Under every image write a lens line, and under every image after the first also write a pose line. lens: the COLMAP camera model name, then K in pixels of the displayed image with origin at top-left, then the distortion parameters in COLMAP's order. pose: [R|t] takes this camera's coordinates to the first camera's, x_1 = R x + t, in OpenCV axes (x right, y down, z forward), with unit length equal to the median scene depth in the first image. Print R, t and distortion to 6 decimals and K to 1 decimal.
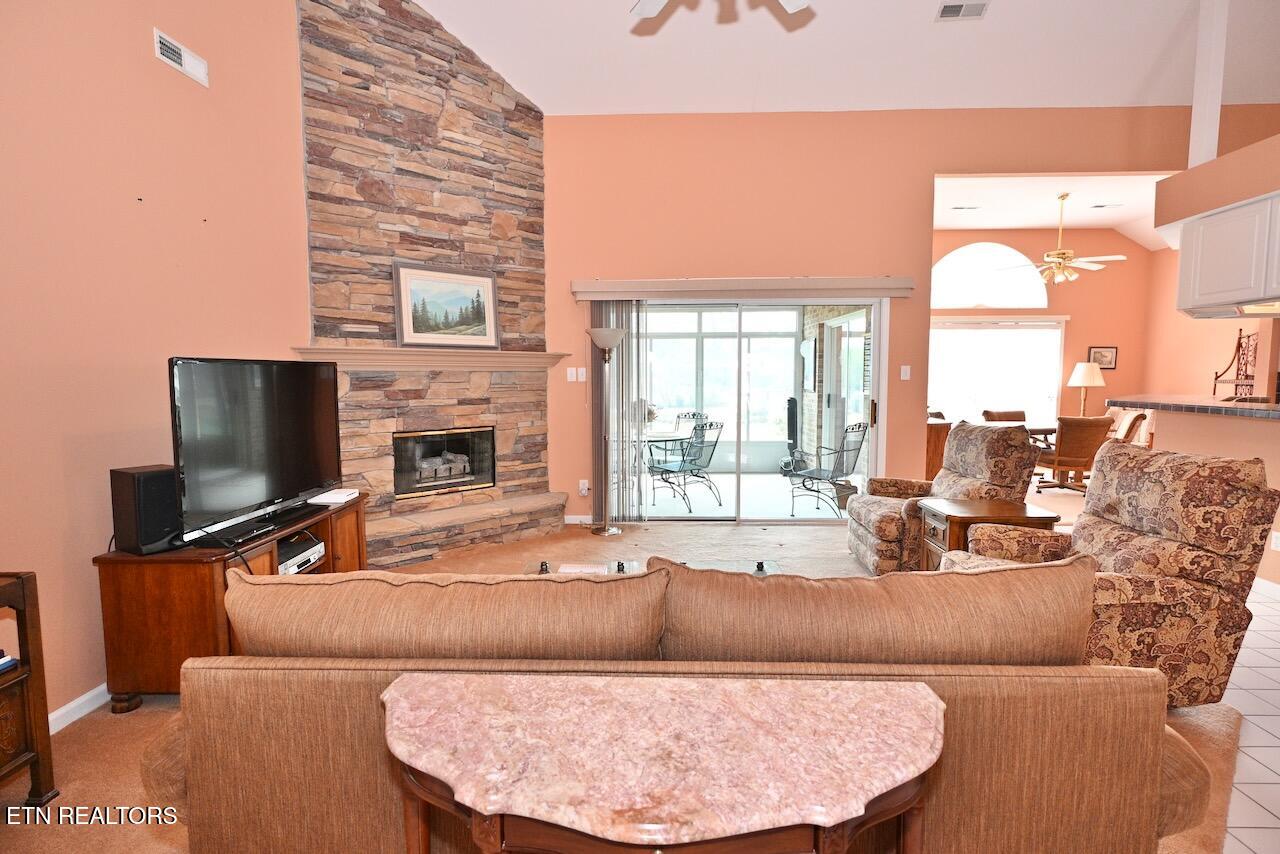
lens RADIAL K [[615.3, 0, 638.3], [0, 615.3, 427.0], [0, 0, 1]] dist [-0.003899, 0.001663]
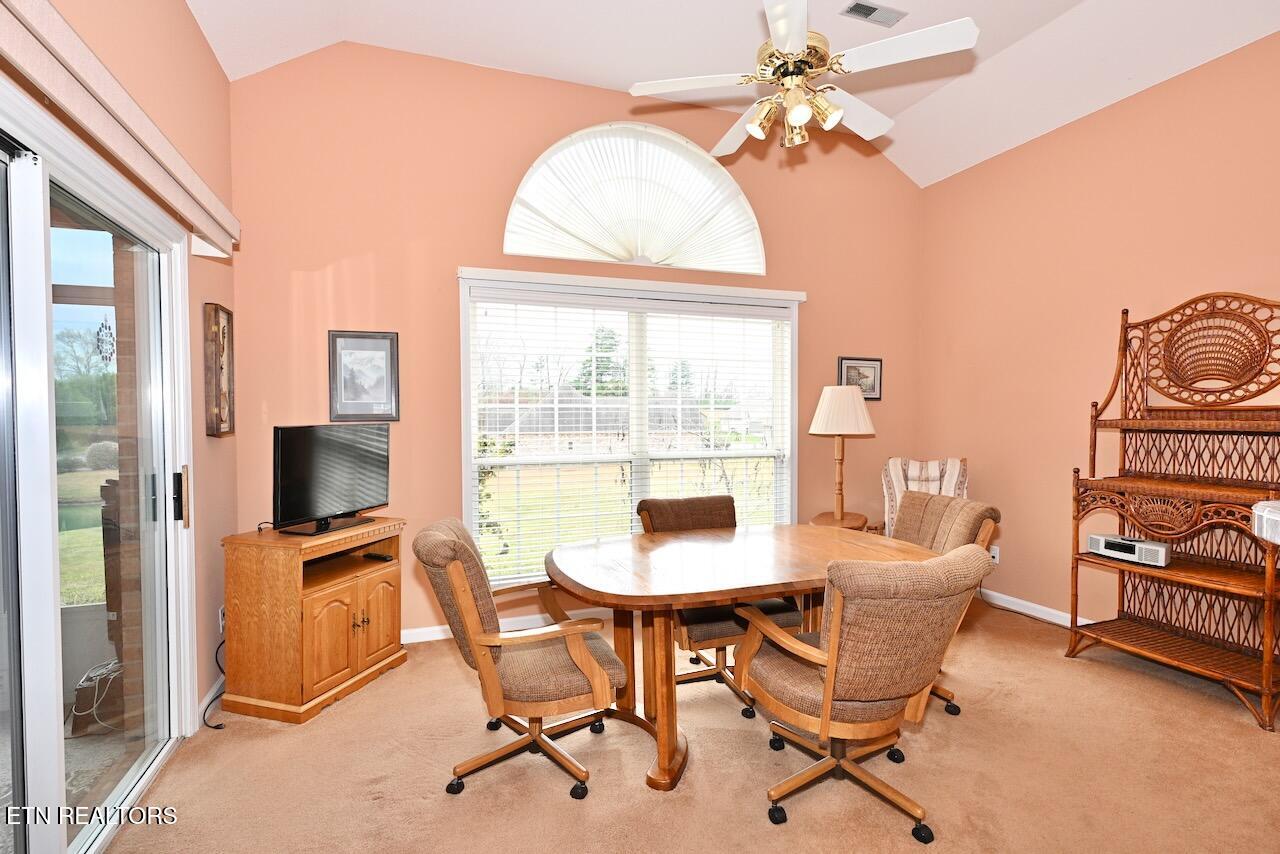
lens RADIAL K [[615.3, 0, 638.3], [0, 615.3, 427.0], [0, 0, 1]] dist [-0.003899, 0.001663]
pose [[0.924650, -0.009478, 0.380700, 0.670220], [0.035205, 0.997537, -0.060672, -0.081653], [-0.379187, 0.069503, 0.922706, 1.039575]]
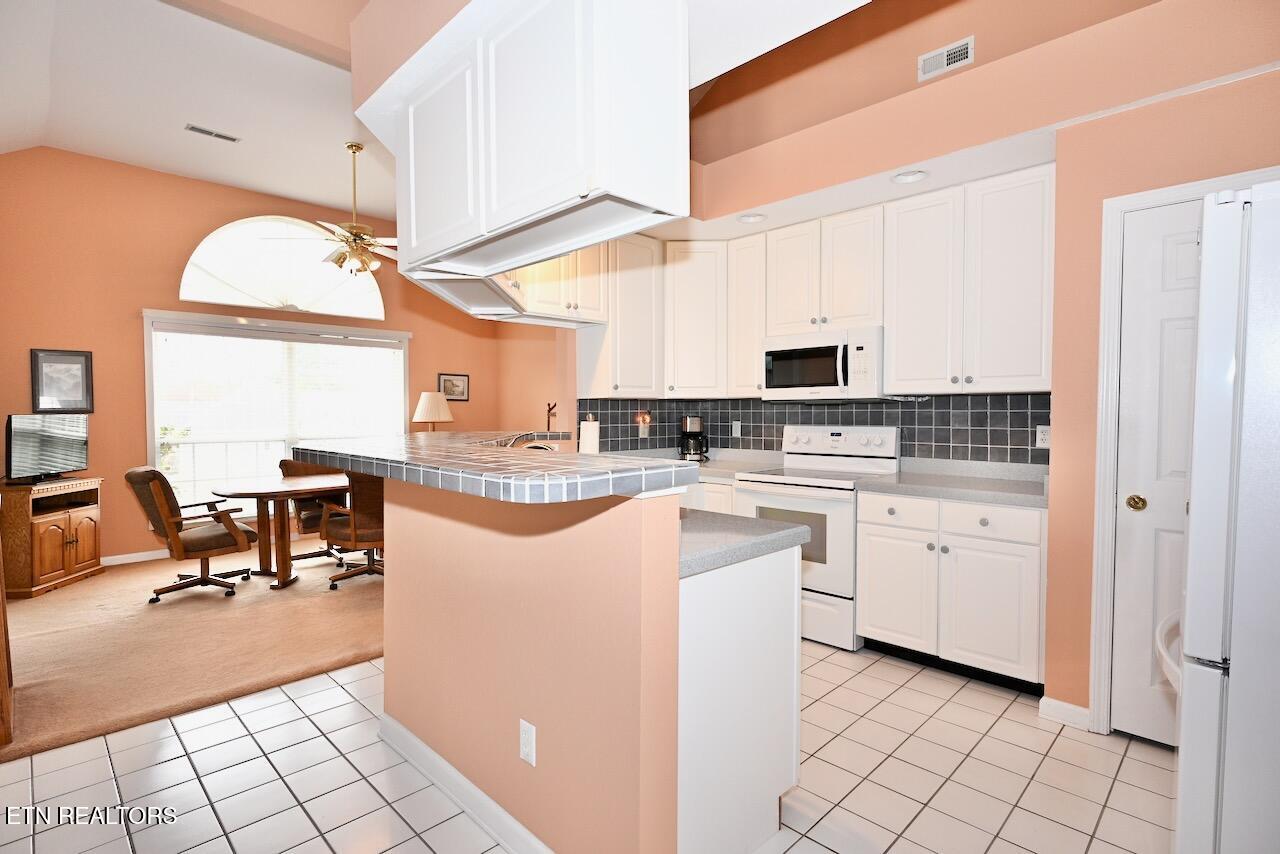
lens RADIAL K [[620.8, 0, 639.7], [0, 620.8, 429.6], [0, 0, 1]] dist [0.000170, 0.000027]
pose [[0.685065, -0.020870, 0.728183, 0.556289], [0.064264, 0.997424, -0.031873, -0.022927], [-0.725642, 0.068631, 0.684641, 0.438217]]
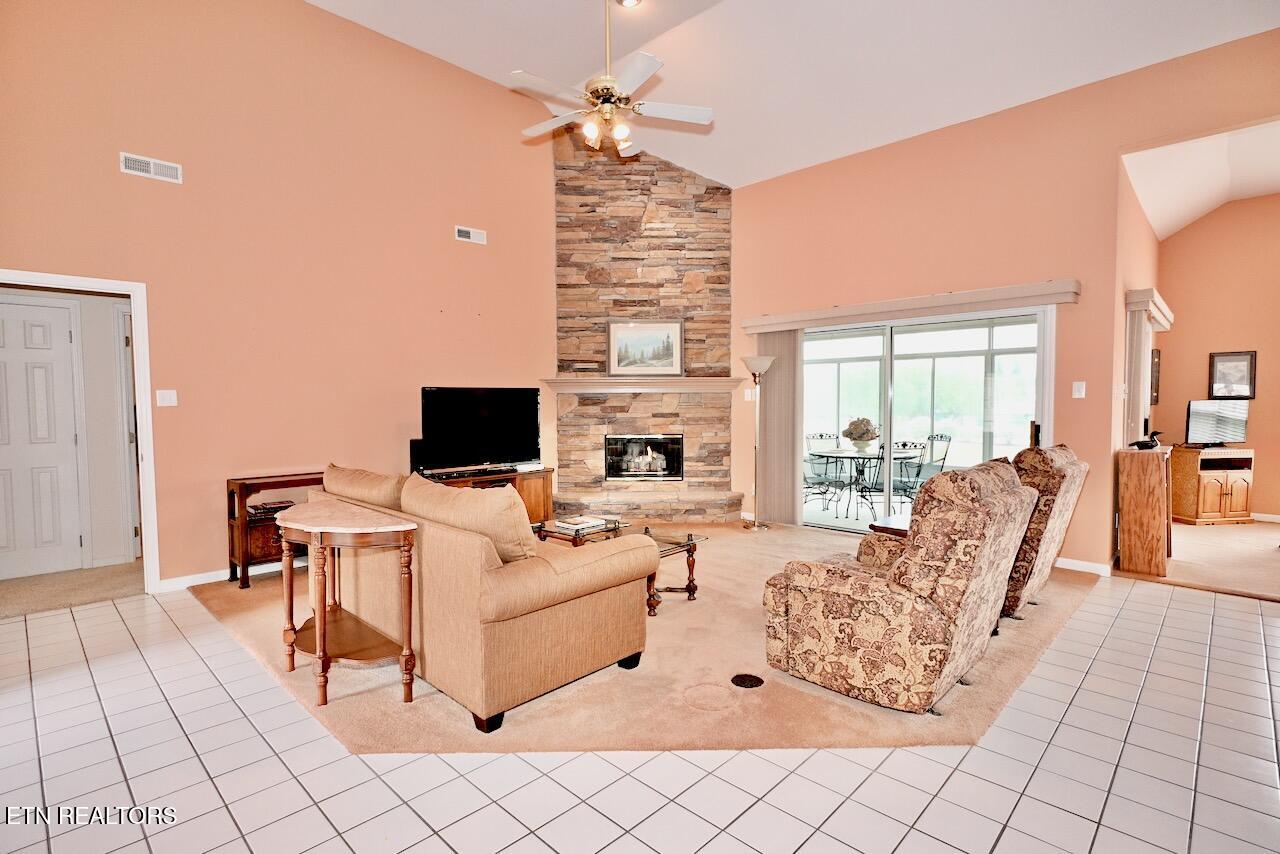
lens RADIAL K [[615.3, 0, 638.3], [0, 615.3, 427.0], [0, 0, 1]] dist [-0.003899, 0.001663]
pose [[0.739273, 0.028172, -0.672816, 0.597078], [-0.054013, 0.998386, -0.017544, 0.011156], [0.671236, 0.049311, 0.739602, -0.038104]]
